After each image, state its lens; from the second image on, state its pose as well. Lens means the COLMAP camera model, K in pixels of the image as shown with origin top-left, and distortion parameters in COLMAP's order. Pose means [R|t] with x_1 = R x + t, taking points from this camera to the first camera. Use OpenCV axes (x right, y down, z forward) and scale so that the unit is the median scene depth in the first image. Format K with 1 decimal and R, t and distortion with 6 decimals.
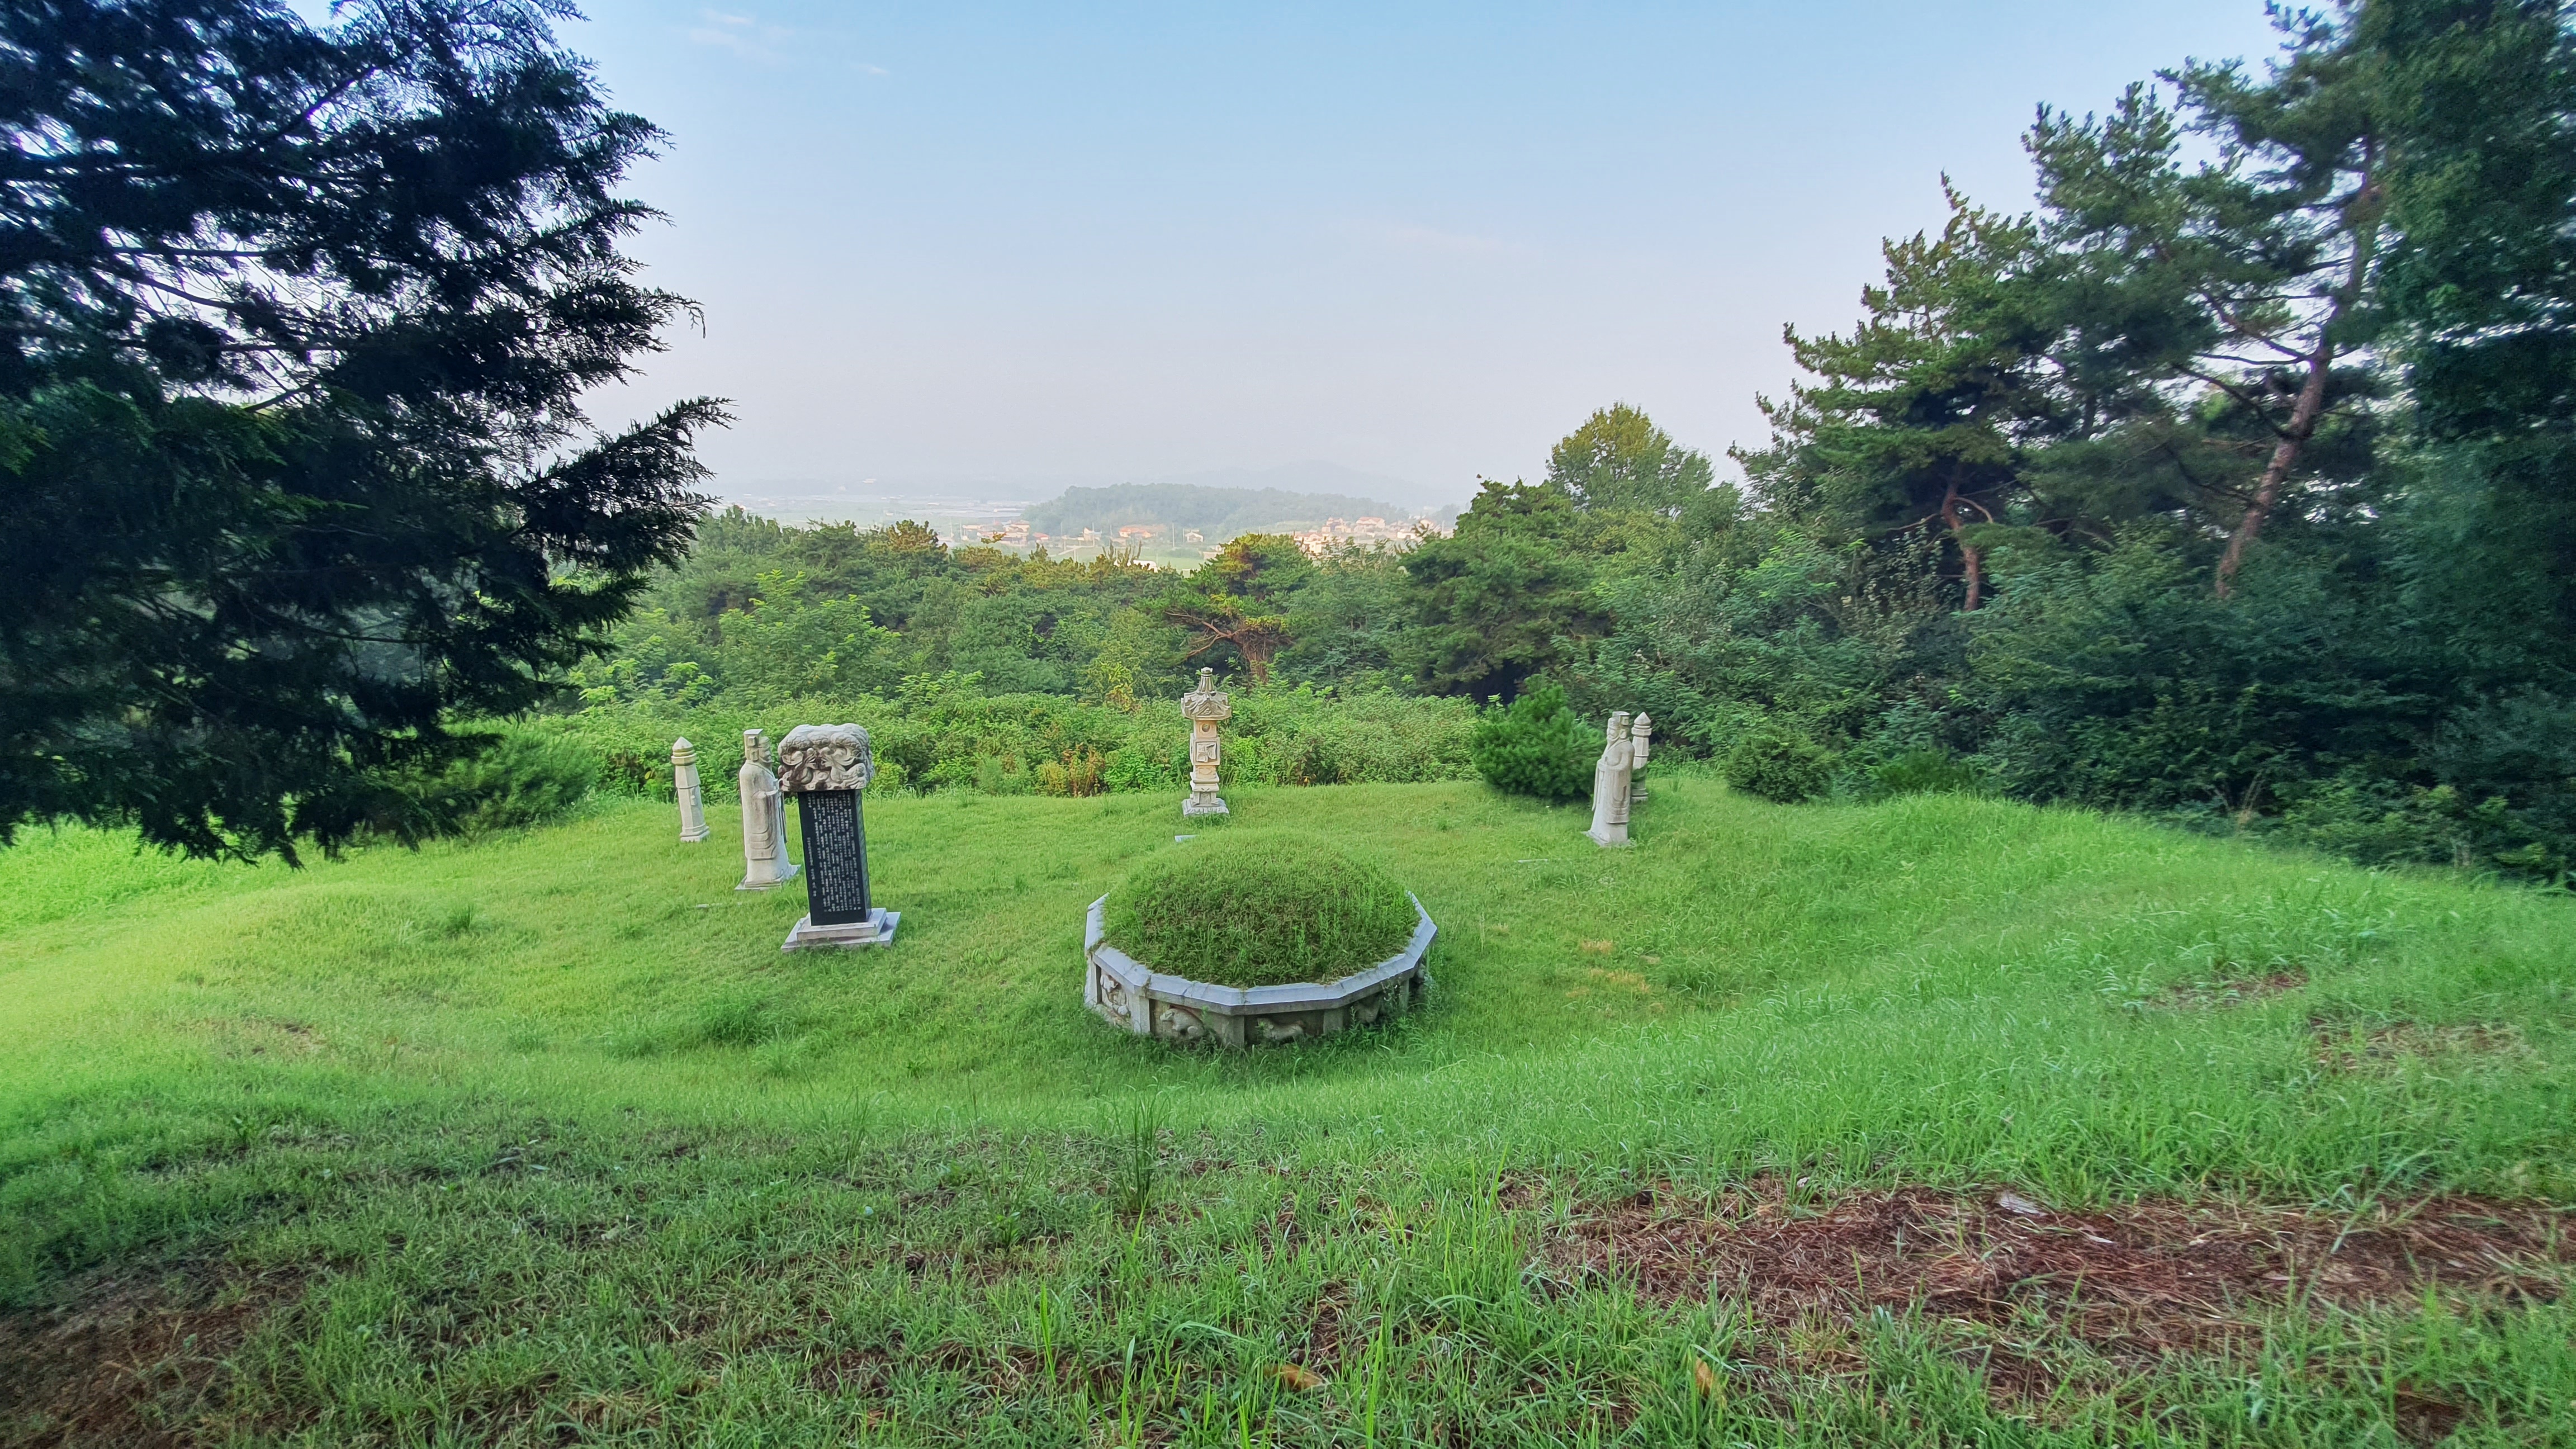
lens RADIAL K [[1029.7, 0, 1283.2], [0, 1029.7, 714.5], [0, 0, 1]] dist [-0.000258, -0.000534]
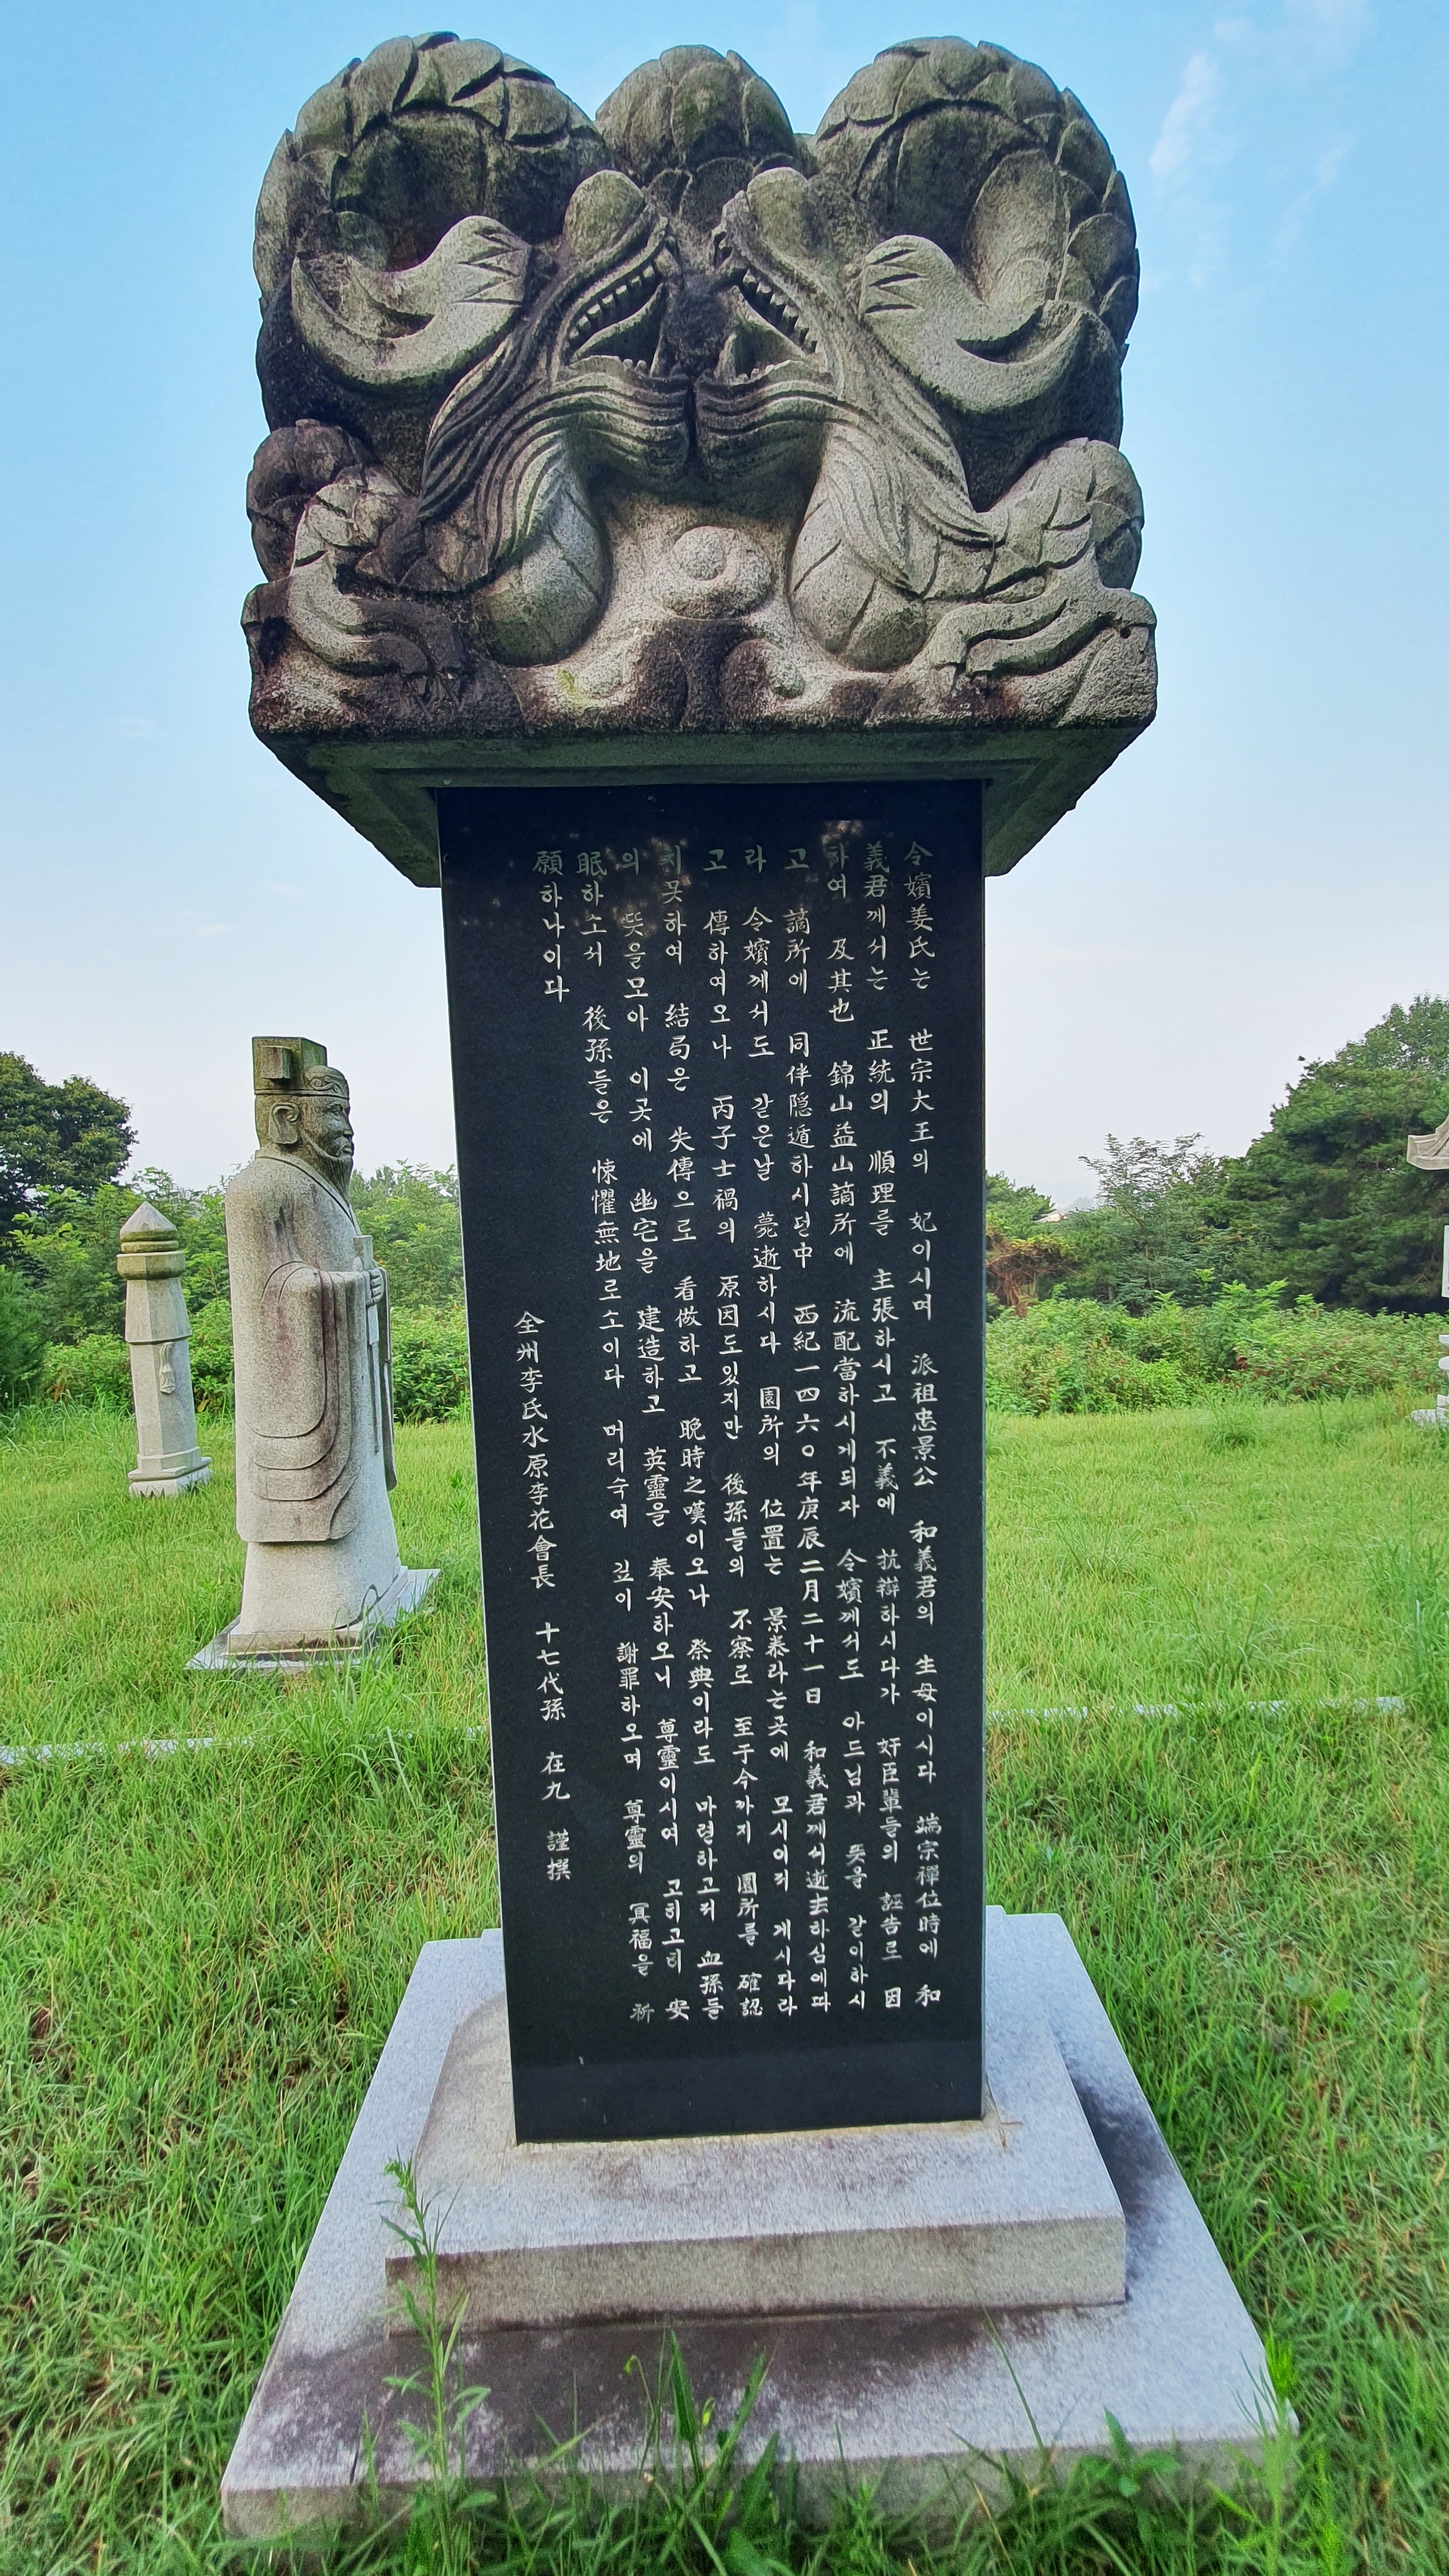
lens RADIAL K [[1029.7, 0, 742.9], [0, 1029.7, 1289.5], [0, 0, 1]] dist [-0.000258, -0.000534]
pose [[0.987671, -0.019607, -0.155311, -0.179266], [0.000176, 0.992264, -0.124147, 0.055028], [0.156544, 0.122589, 0.980034, 0.381719]]
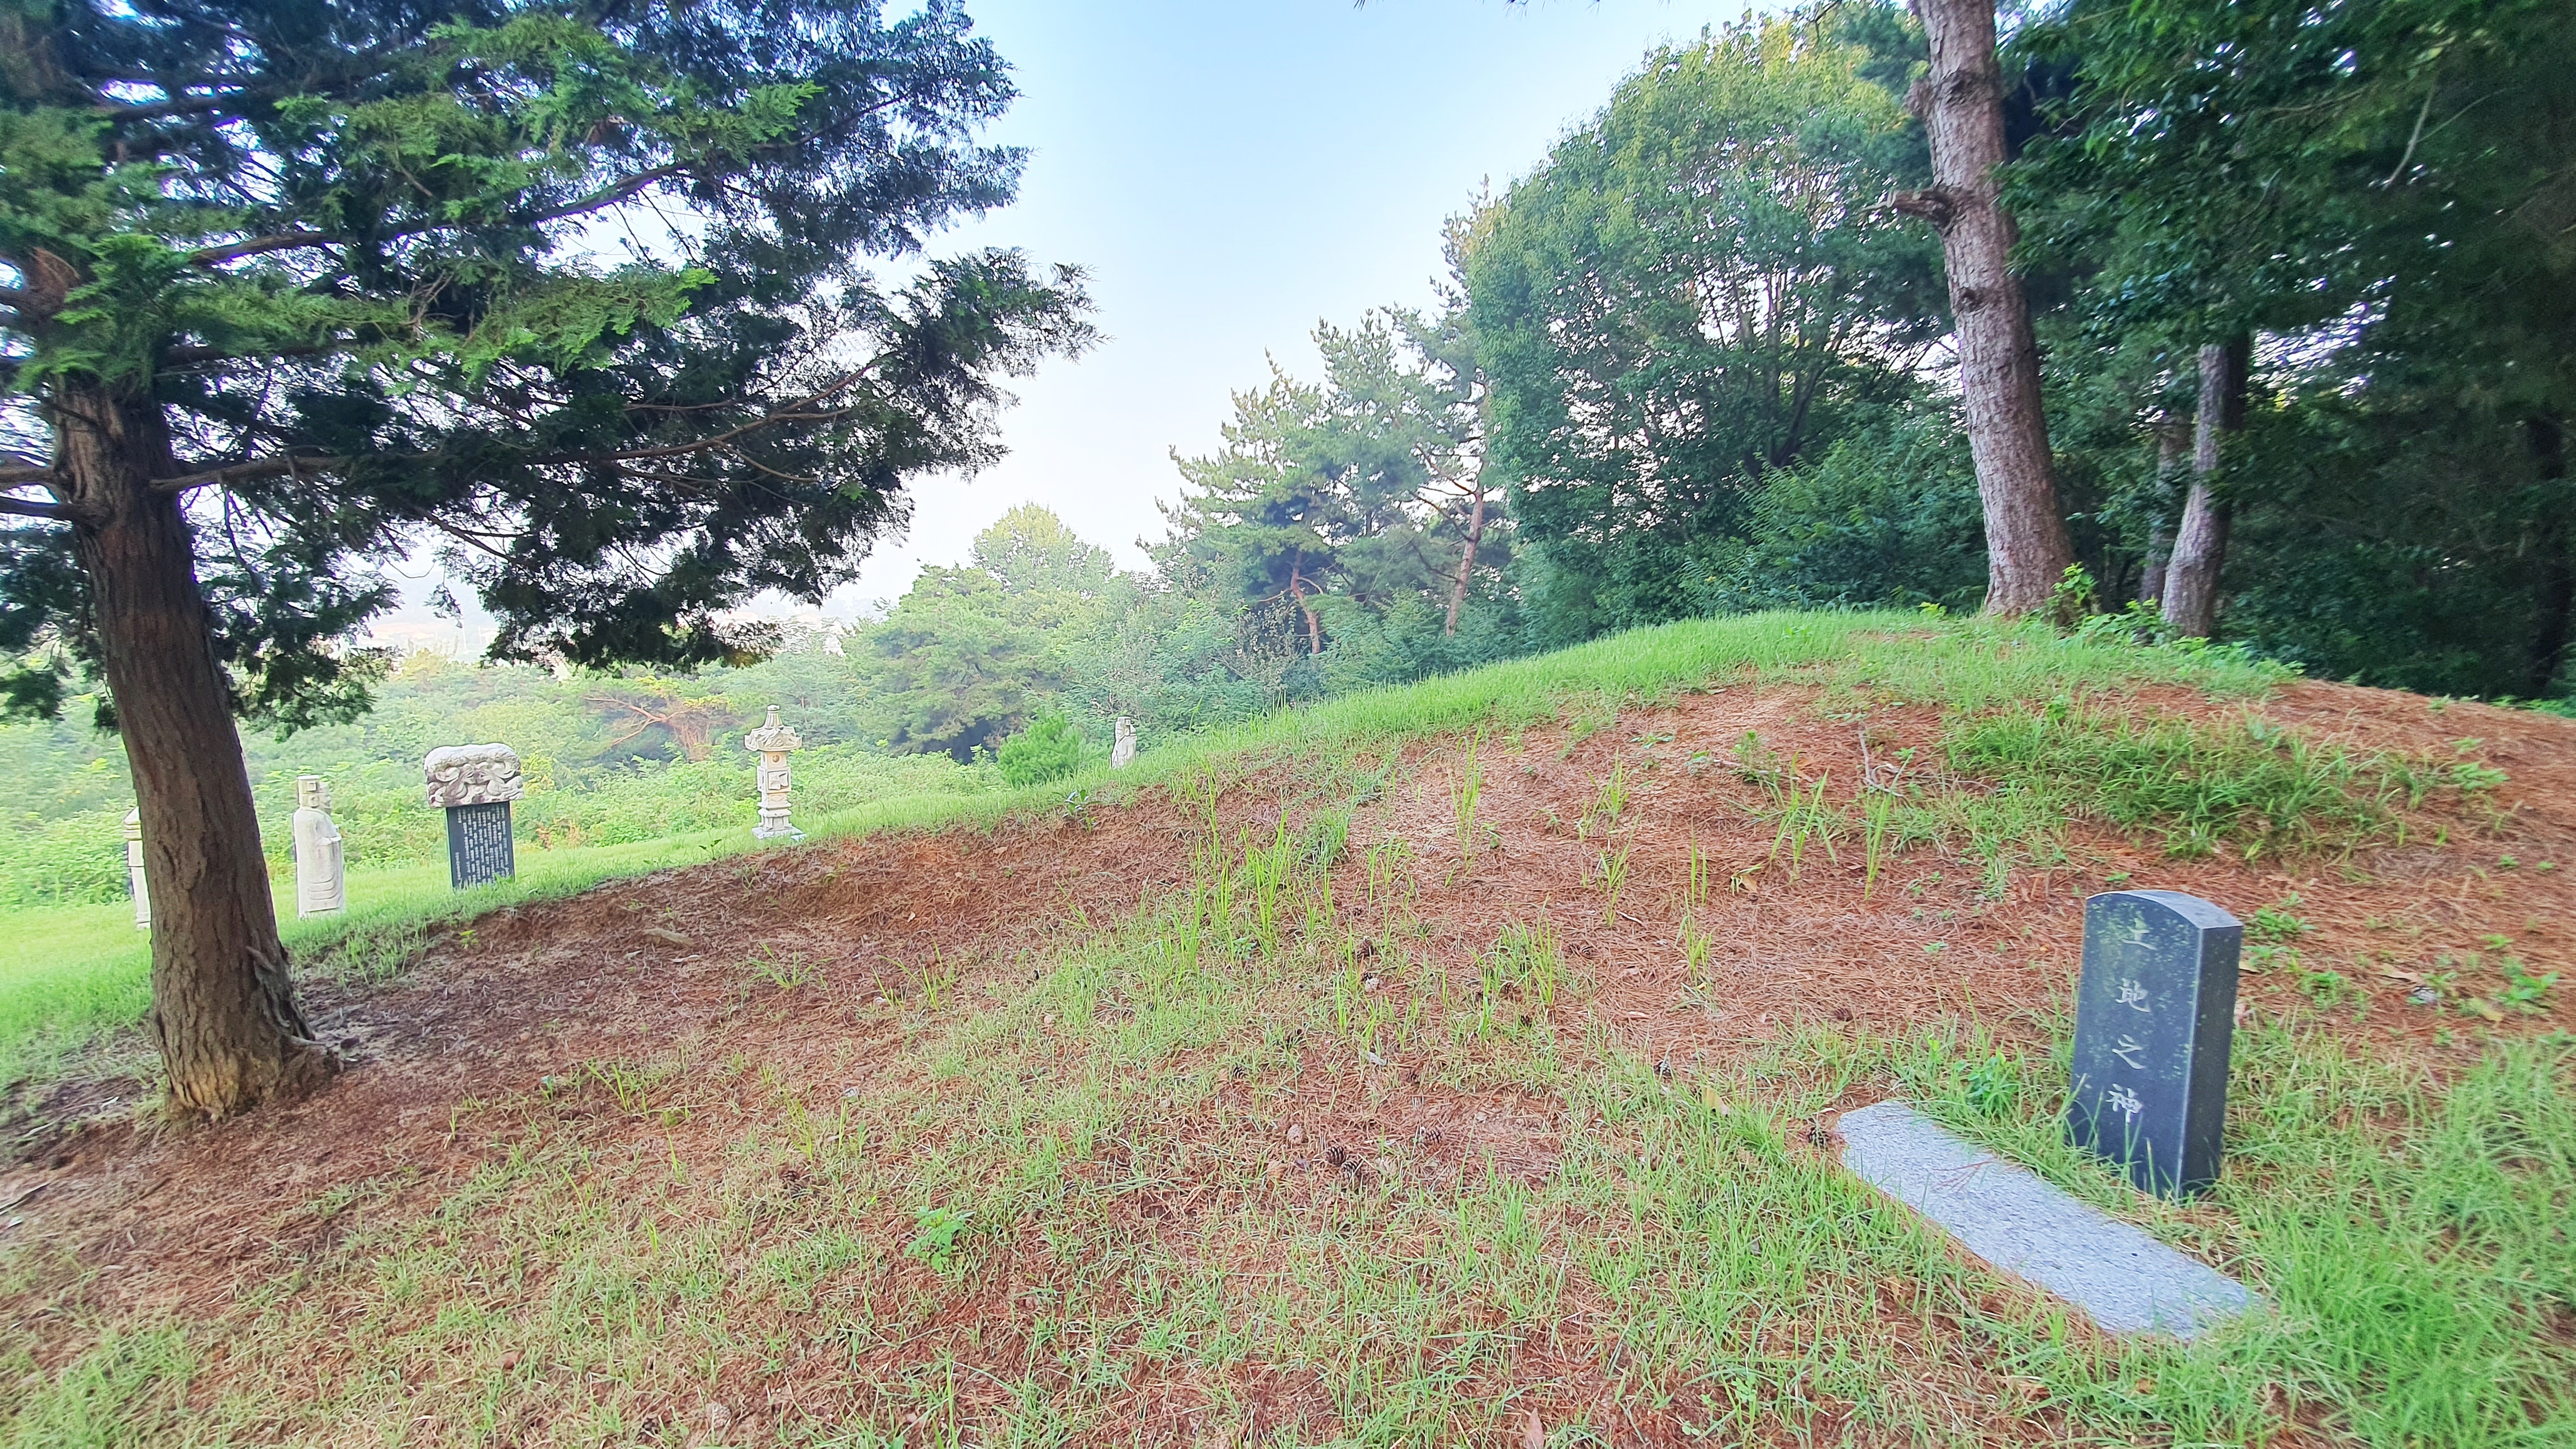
lens RADIAL K [[1029.7, 0, 1283.2], [0, 1029.7, 714.5], [0, 0, 1]] dist [-0.000258, -0.000534]
pose [[0.842136, -0.058339, 0.536101, -0.129035], [0.106220, 0.992600, -0.058840, 0.055628], [-0.528701, 0.106496, 0.842101, -0.149976]]
